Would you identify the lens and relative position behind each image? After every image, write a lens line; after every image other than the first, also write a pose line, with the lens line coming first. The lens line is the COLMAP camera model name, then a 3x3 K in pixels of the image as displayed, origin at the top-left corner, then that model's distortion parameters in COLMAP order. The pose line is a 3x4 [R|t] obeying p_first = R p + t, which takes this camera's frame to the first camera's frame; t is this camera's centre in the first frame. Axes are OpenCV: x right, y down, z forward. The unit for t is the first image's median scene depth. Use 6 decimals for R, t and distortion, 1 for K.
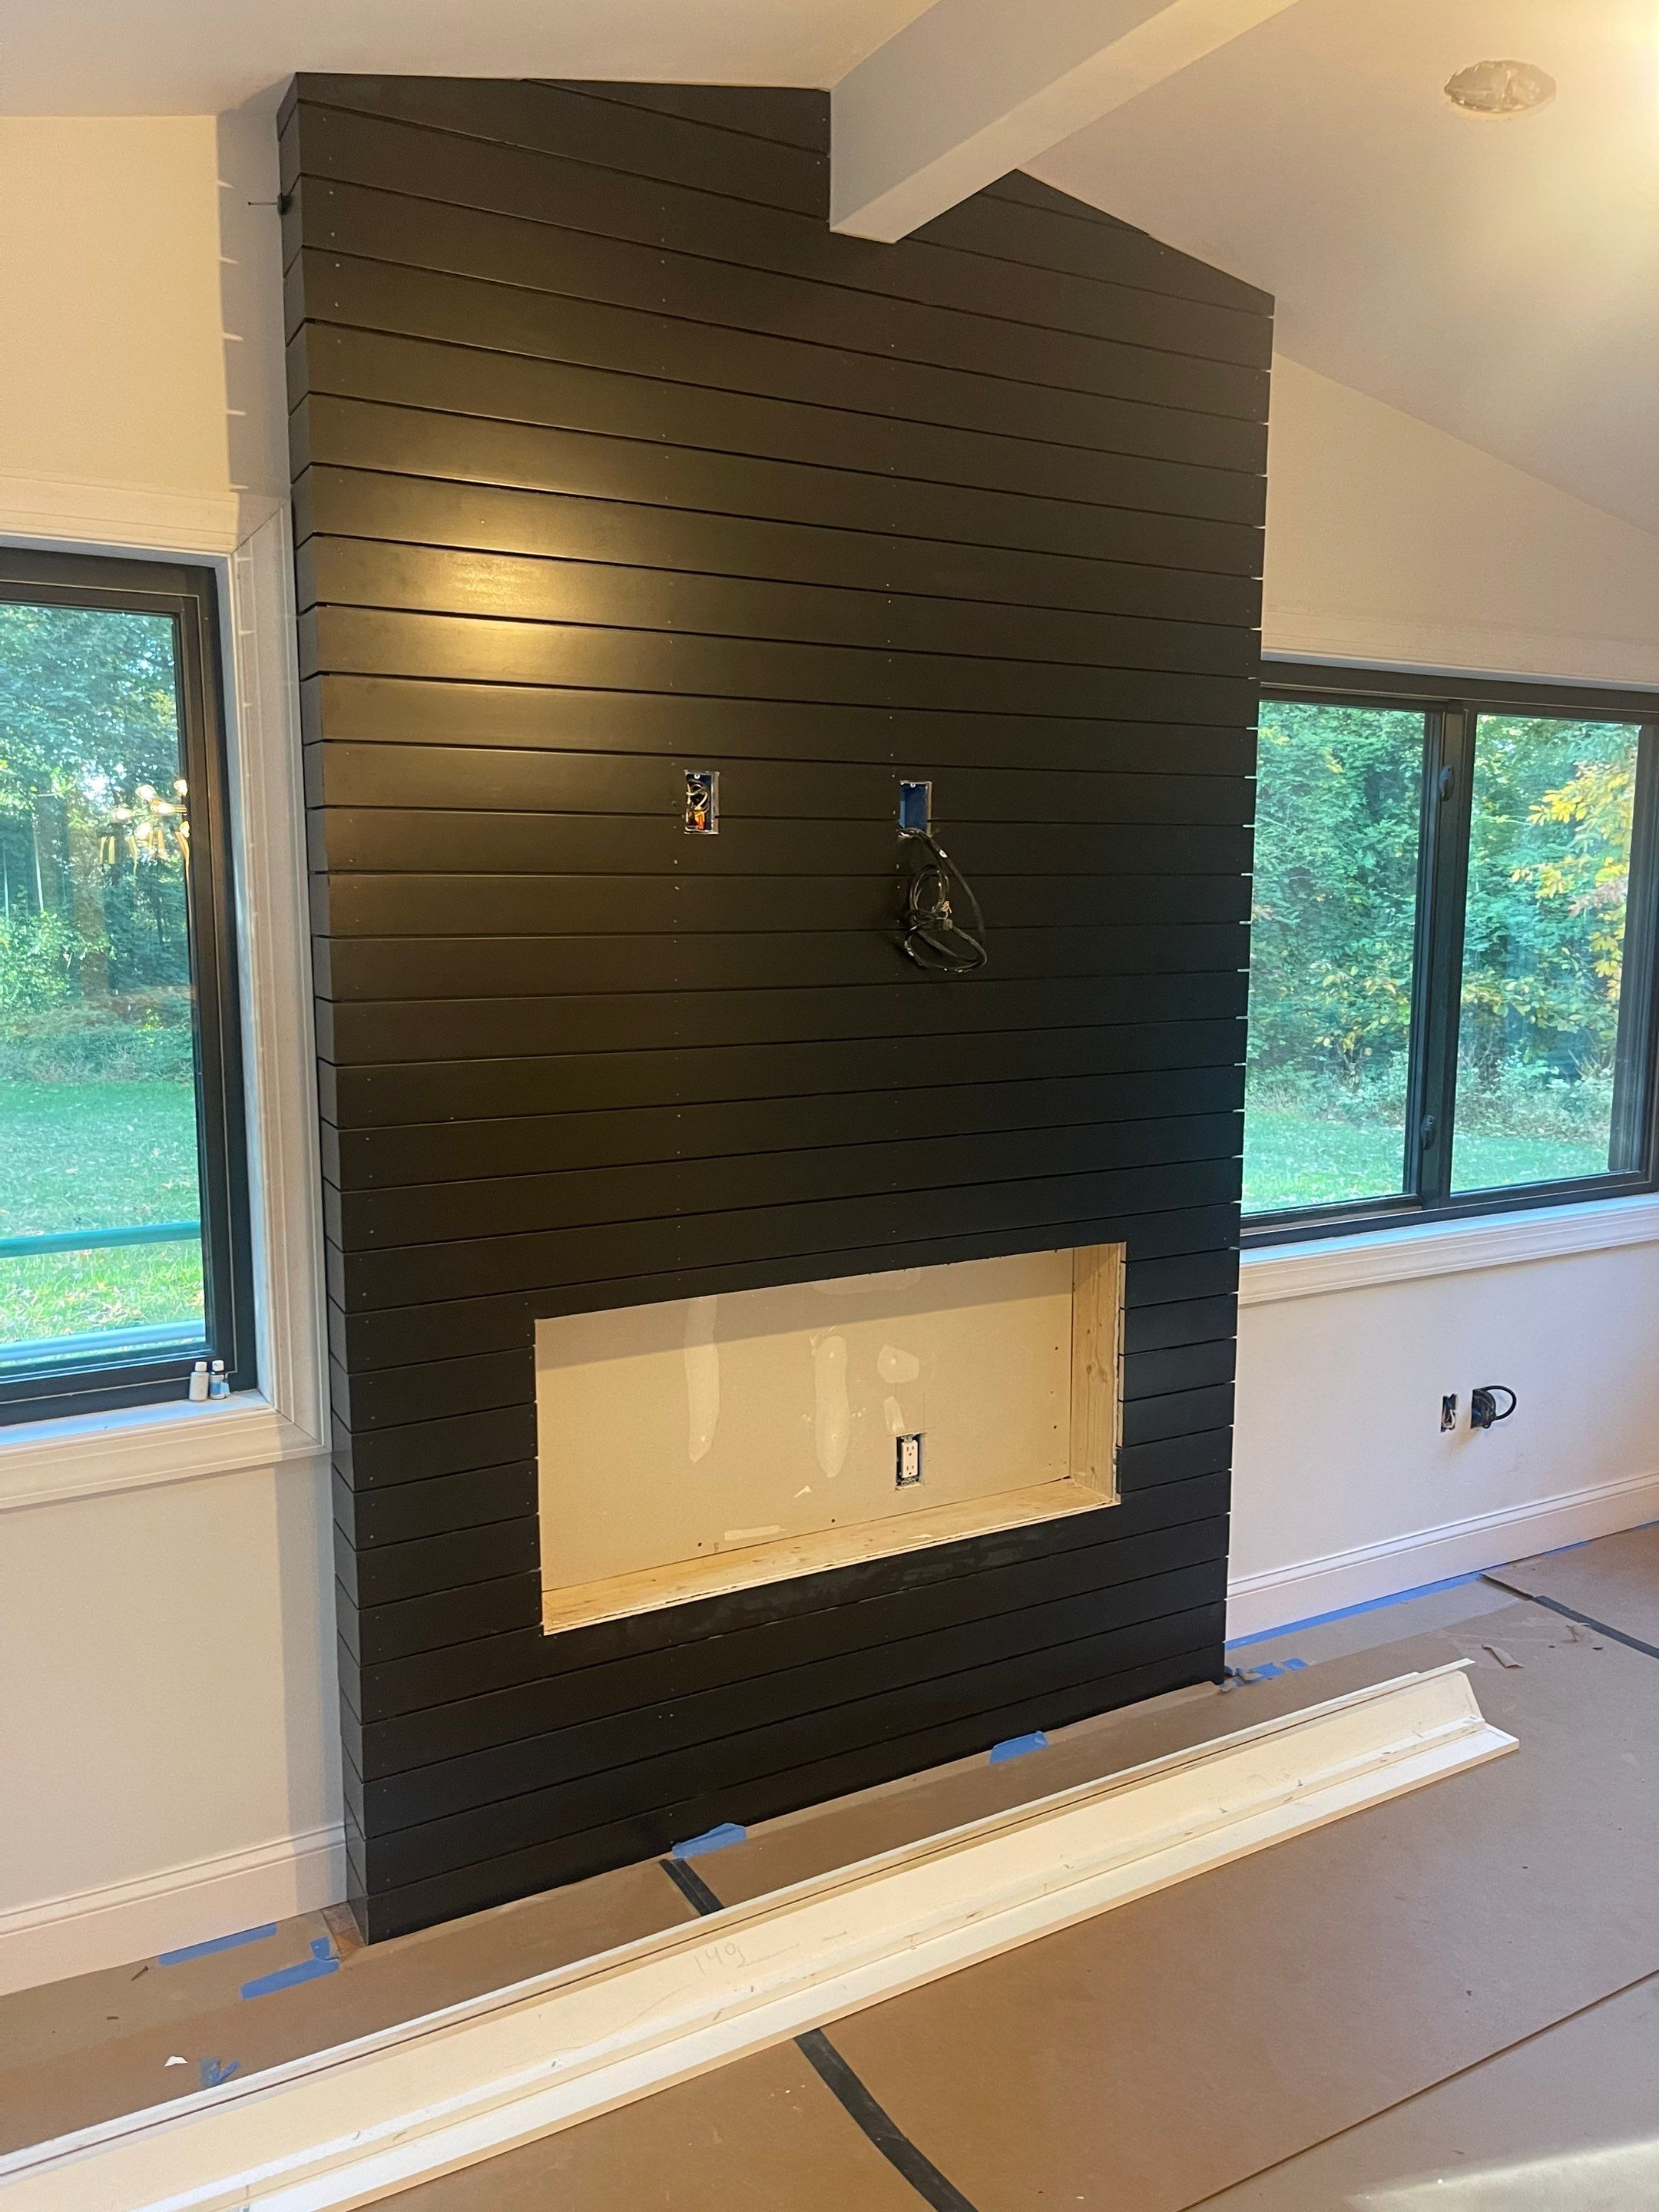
lens RADIAL K [[1653.4, 0, 828.2], [0, 1653.4, 1088.1], [0, 0, 1]] dist [0.086576, -0.119048]
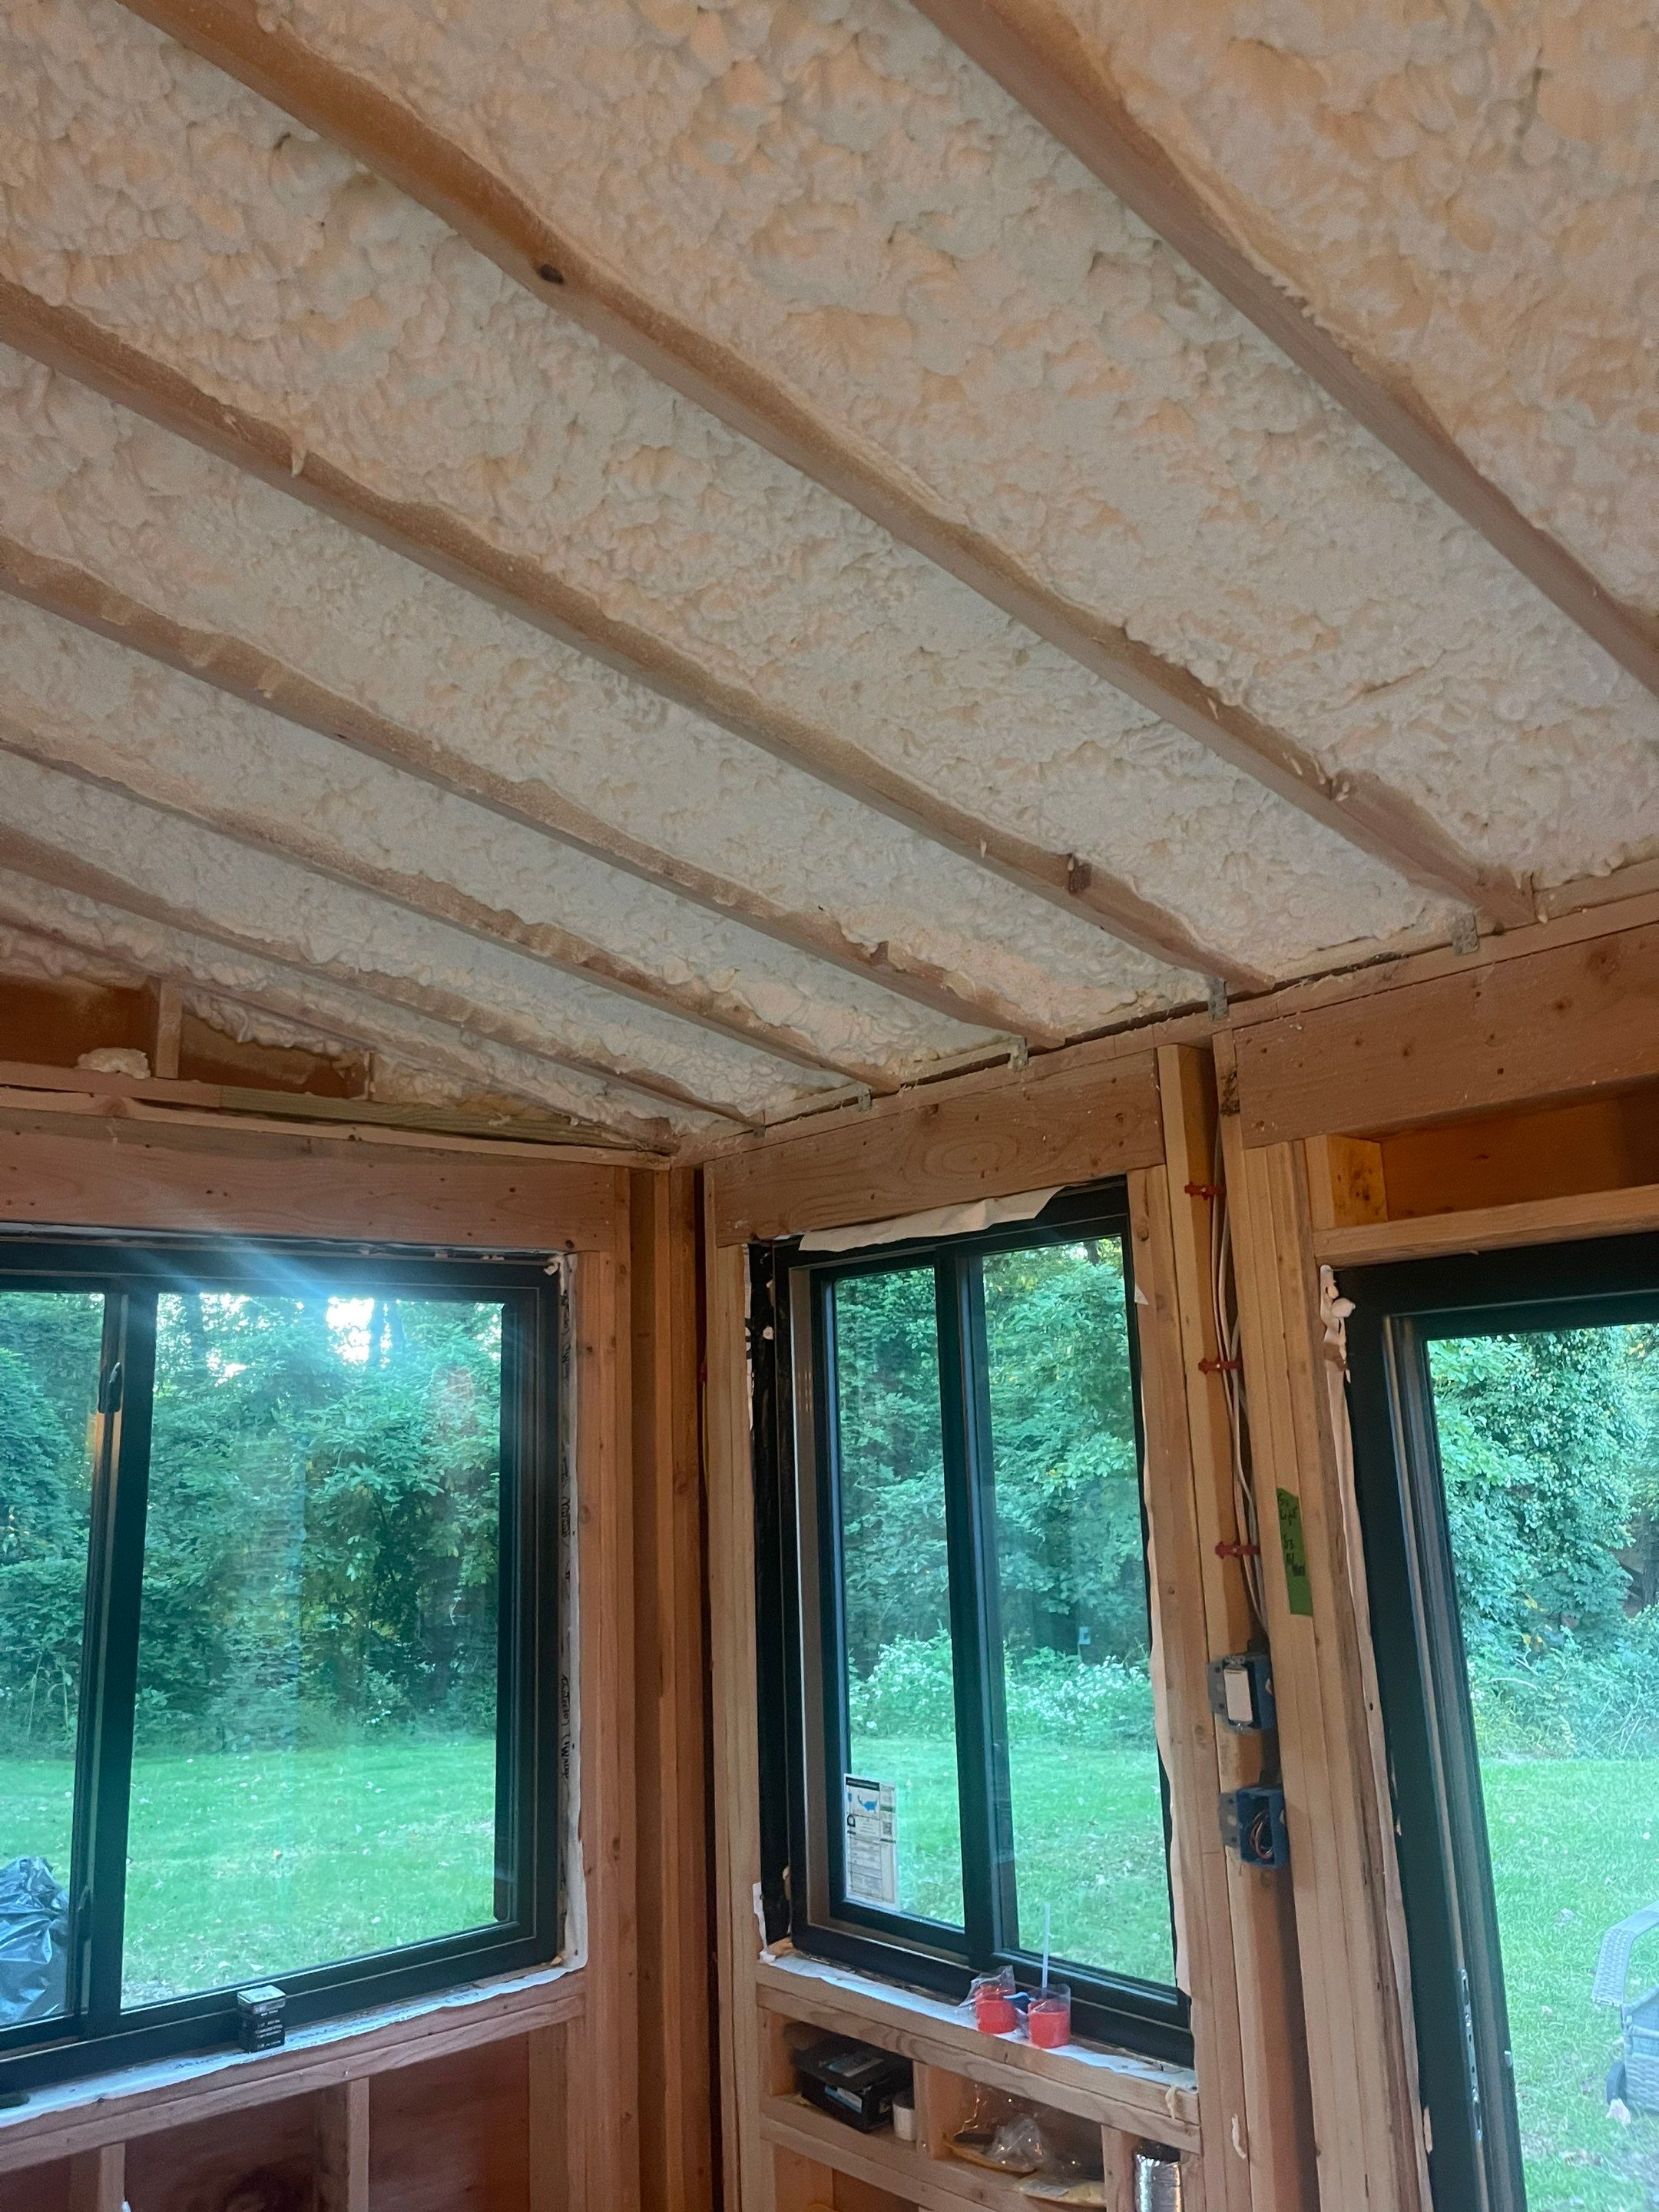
lens RADIAL K [[1653.4, 0, 828.2], [0, 1653.4, 1088.1], [0, 0, 1]] dist [0.086576, -0.119048]
pose [[0.980458, -0.004390, 0.196681, 0.528215], [0.070367, 0.941435, -0.329771, -0.042701], [-0.183715, 0.337166, 0.923346, 0.225545]]
